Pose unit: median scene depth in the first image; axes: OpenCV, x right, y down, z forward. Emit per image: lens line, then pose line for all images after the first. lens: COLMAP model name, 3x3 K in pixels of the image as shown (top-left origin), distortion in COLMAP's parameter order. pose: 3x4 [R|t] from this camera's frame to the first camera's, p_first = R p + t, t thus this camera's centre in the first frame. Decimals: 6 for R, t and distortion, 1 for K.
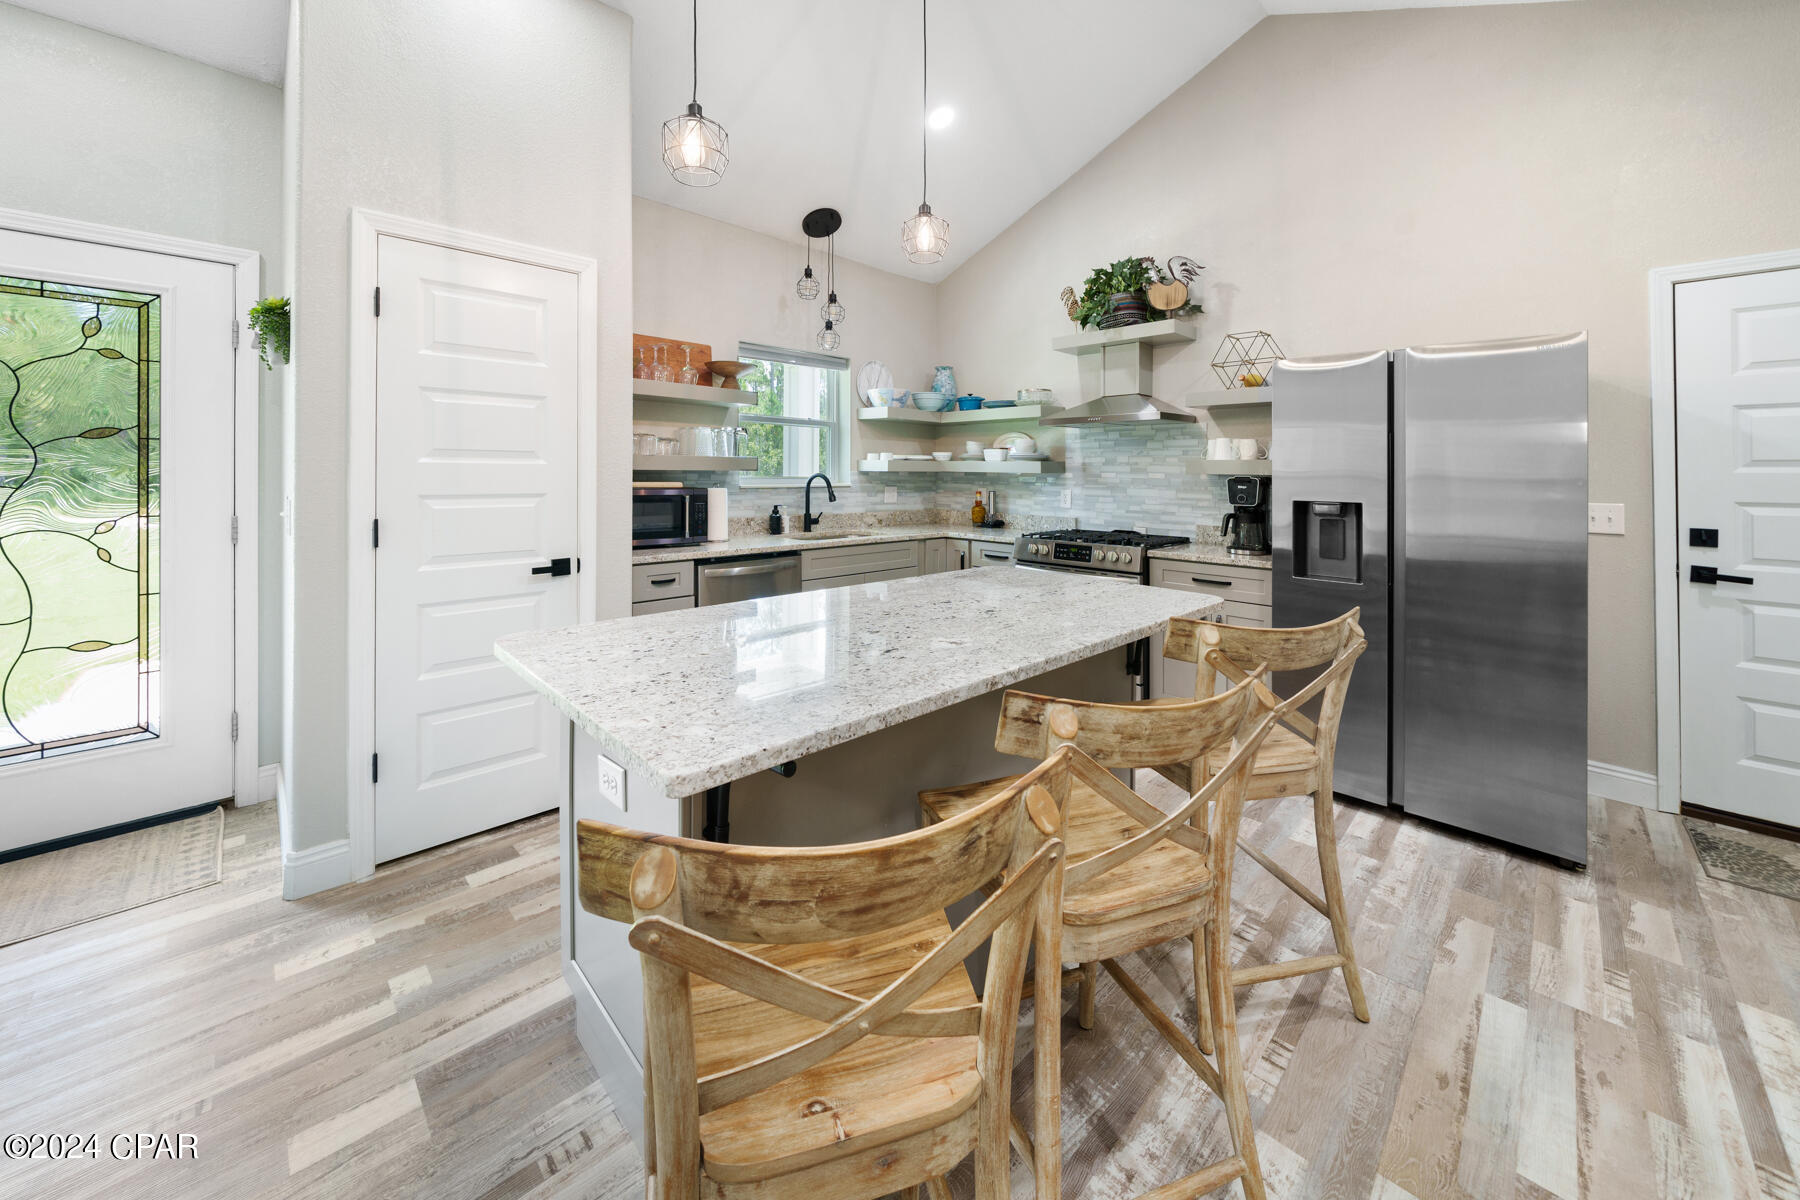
lens RADIAL K [[660.3, 0, 879.1], [0, 660.3, 448.0], [0, 0, 1]] dist [-0.006133, -0.000169]
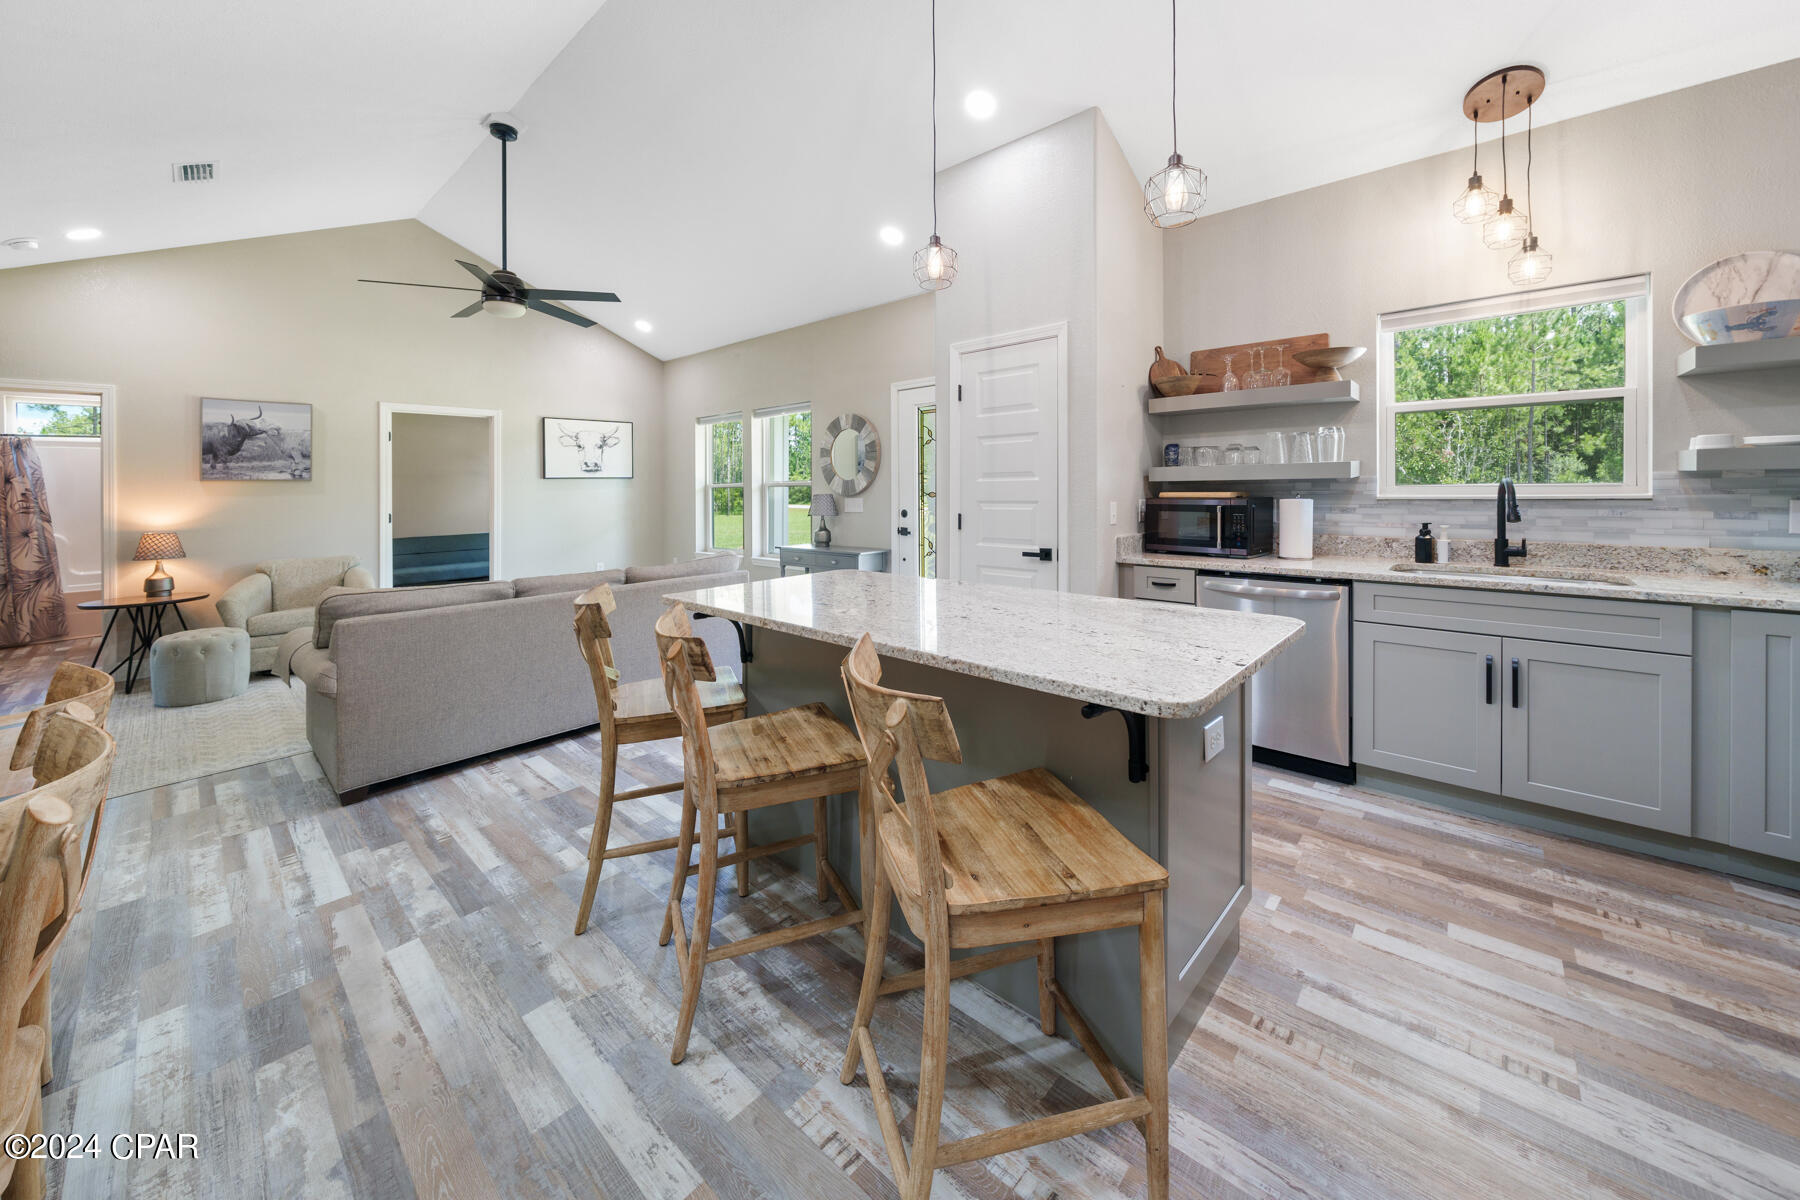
lens RADIAL K [[660.3, 0, 903.5], [0, 660.3, 472.1], [0, 0, 1]] dist [-0.006133, -0.000169]
pose [[0.073660, -0.029978, -0.996833, 0.857831], [0.055222, 0.998137, -0.025936, 0.027317], [0.995753, -0.053137, 0.075179, 0.603699]]
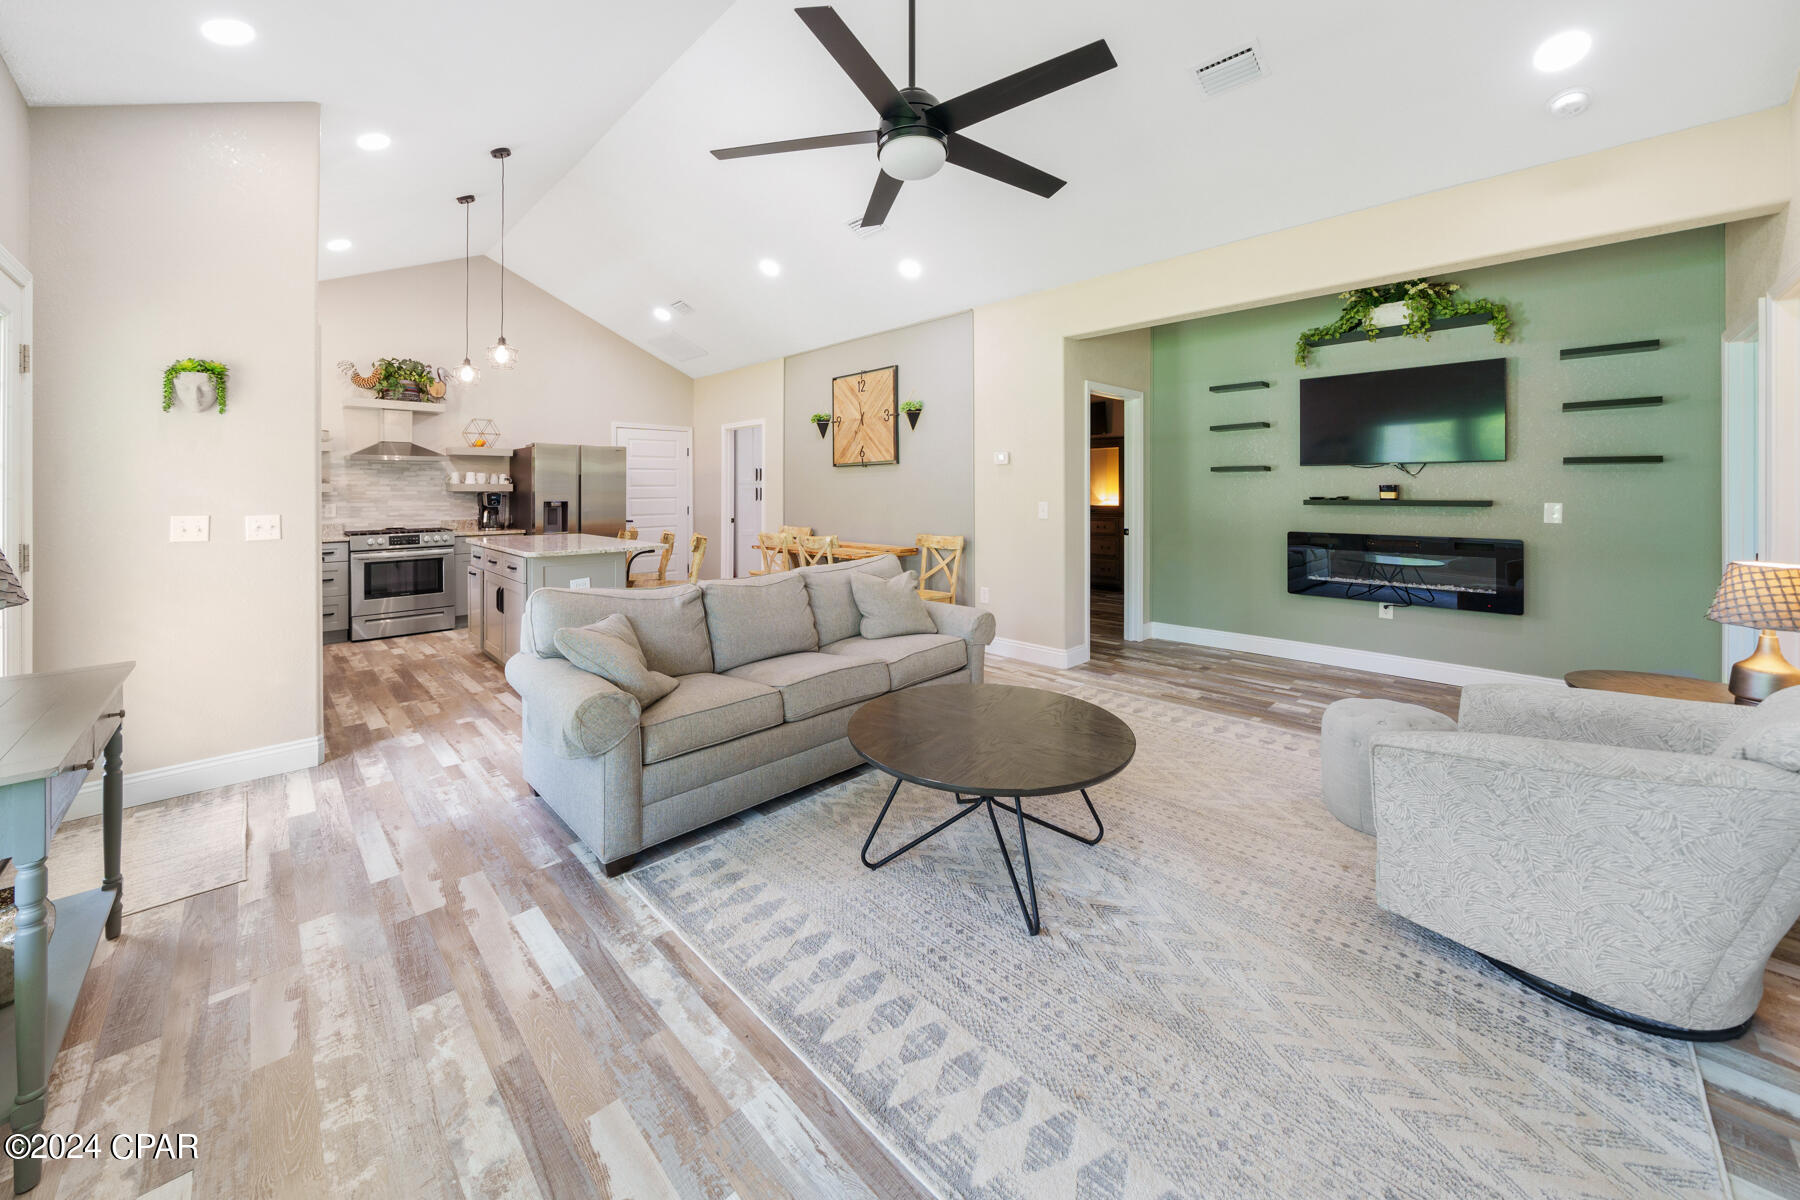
lens RADIAL K [[660.3, 0, 880.5], [0, 660.3, 489.8], [0, 0, 1]] dist [-0.006133, -0.000169]
pose [[0.008188, -0.007761, 0.999936, -1.905483], [-0.032796, 0.999430, 0.008025, -0.026481], [-0.999429, -0.032859, 0.007929, -0.275443]]
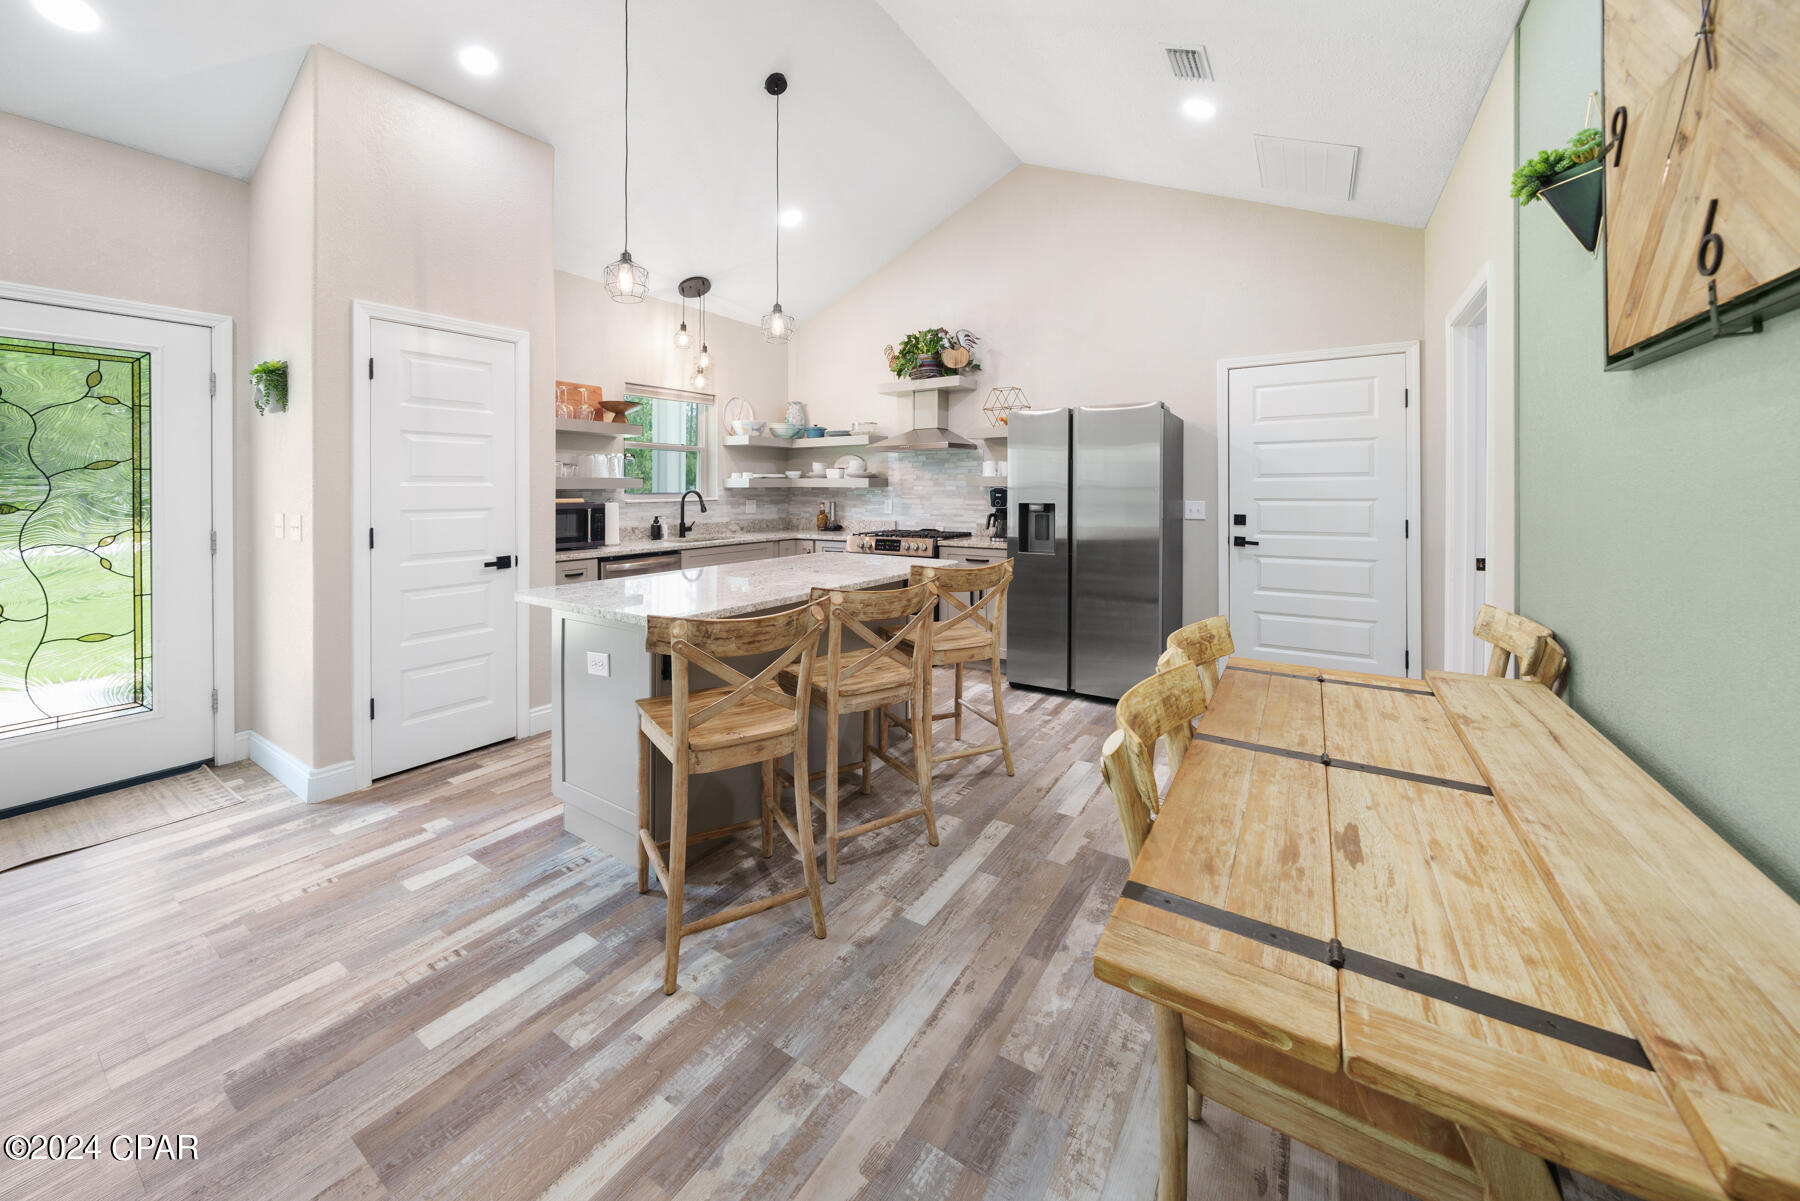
lens RADIAL K [[660.3, 0, 886.5], [0, 660.3, 459.5], [0, 0, 1]] dist [-0.006133, -0.000169]
pose [[0.974684, -0.003913, 0.223553, -0.020581], [0.005159, 0.999974, -0.004991, -0.016906], [-0.223527, 0.006018, 0.974679, -0.467682]]
